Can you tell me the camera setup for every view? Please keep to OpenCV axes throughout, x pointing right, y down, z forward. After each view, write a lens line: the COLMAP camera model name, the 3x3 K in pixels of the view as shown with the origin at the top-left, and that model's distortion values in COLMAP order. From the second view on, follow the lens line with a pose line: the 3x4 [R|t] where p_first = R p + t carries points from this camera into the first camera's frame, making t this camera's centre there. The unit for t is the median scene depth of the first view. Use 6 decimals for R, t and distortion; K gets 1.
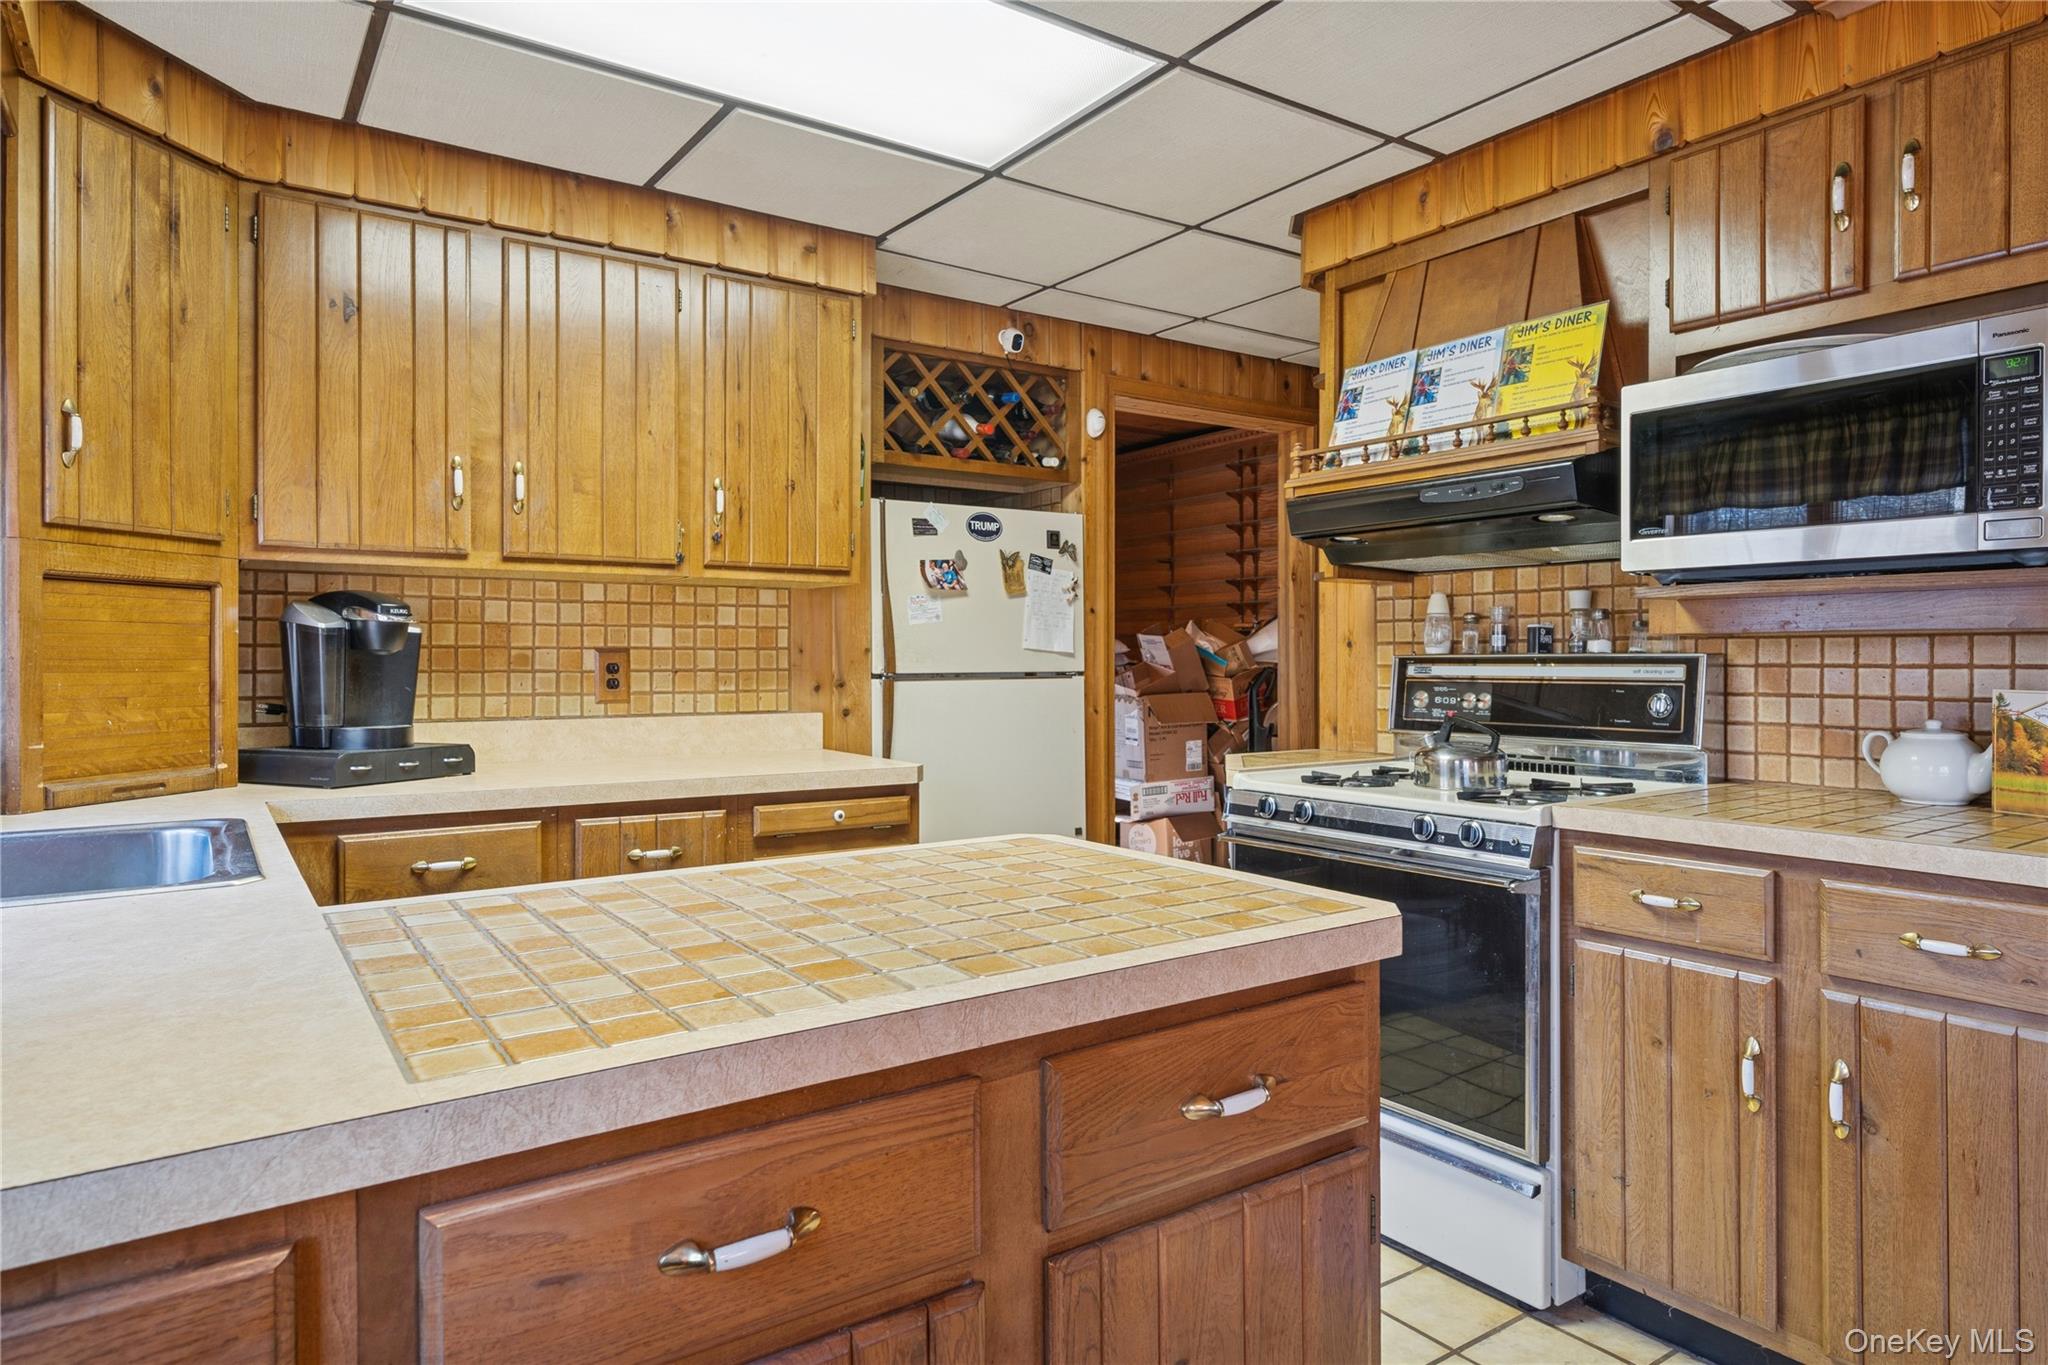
lens RADIAL K [[1177.6, 0, 1021.5], [0, 1177.6, 677.8], [0, 0, 1]] dist [0.004479, 0.000106]
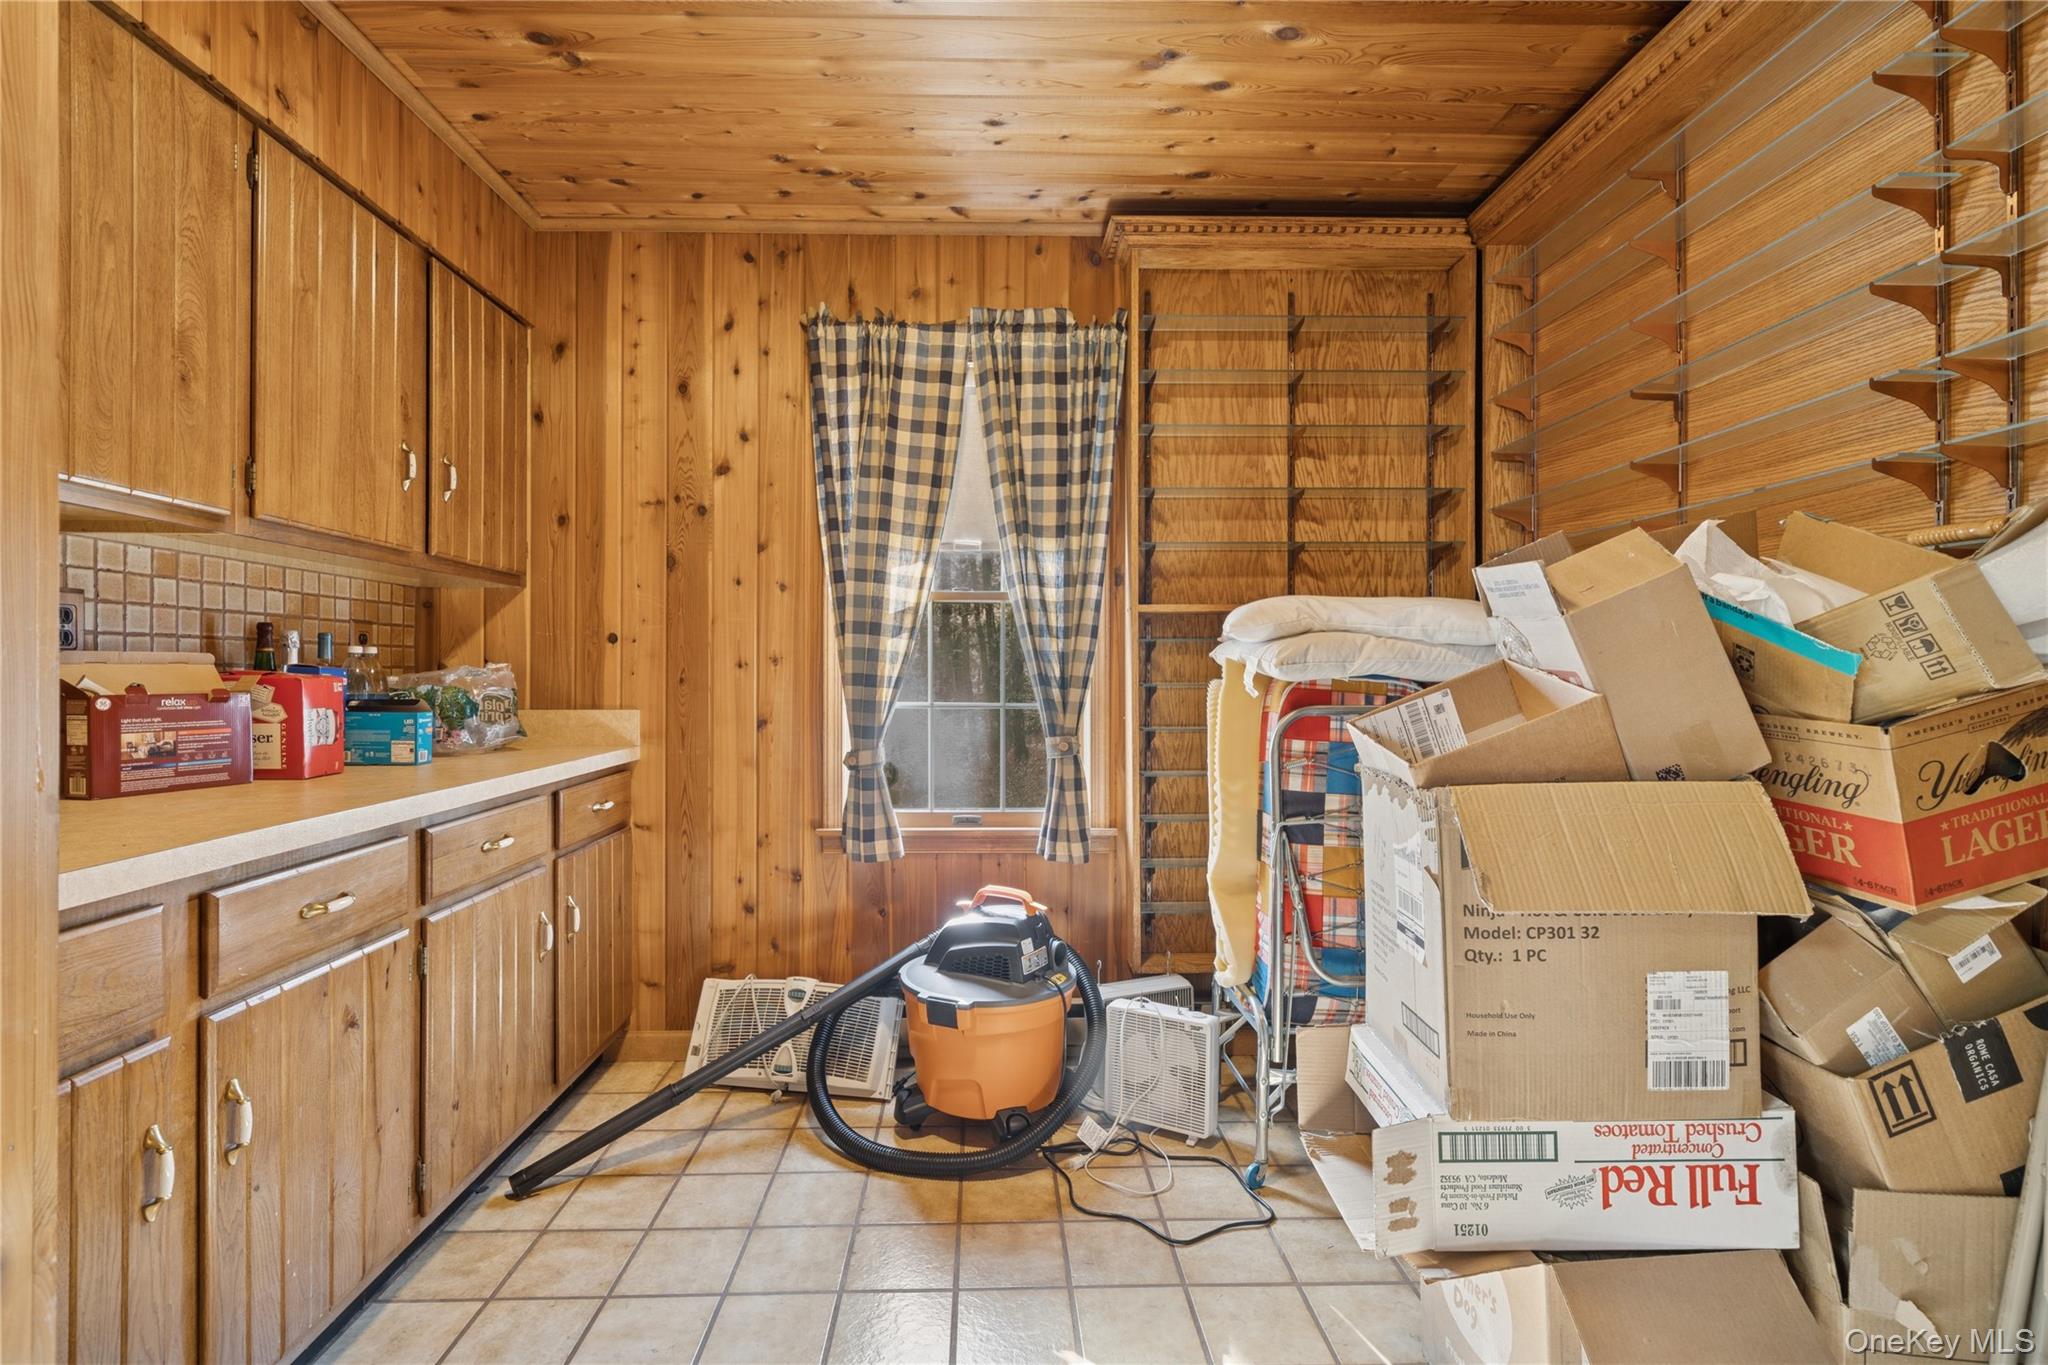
lens RADIAL K [[985.9, 0, 1009.4], [0, 985.9, 672.6], [0, 0, 1]] dist [0.006140, -0.001419]
pose [[0.836973, 0.004529, -0.547226, 0.138284], [-0.016093, 0.999737, -0.016340, -0.005429], [0.547008, 0.022482, 0.836826, 0.729347]]
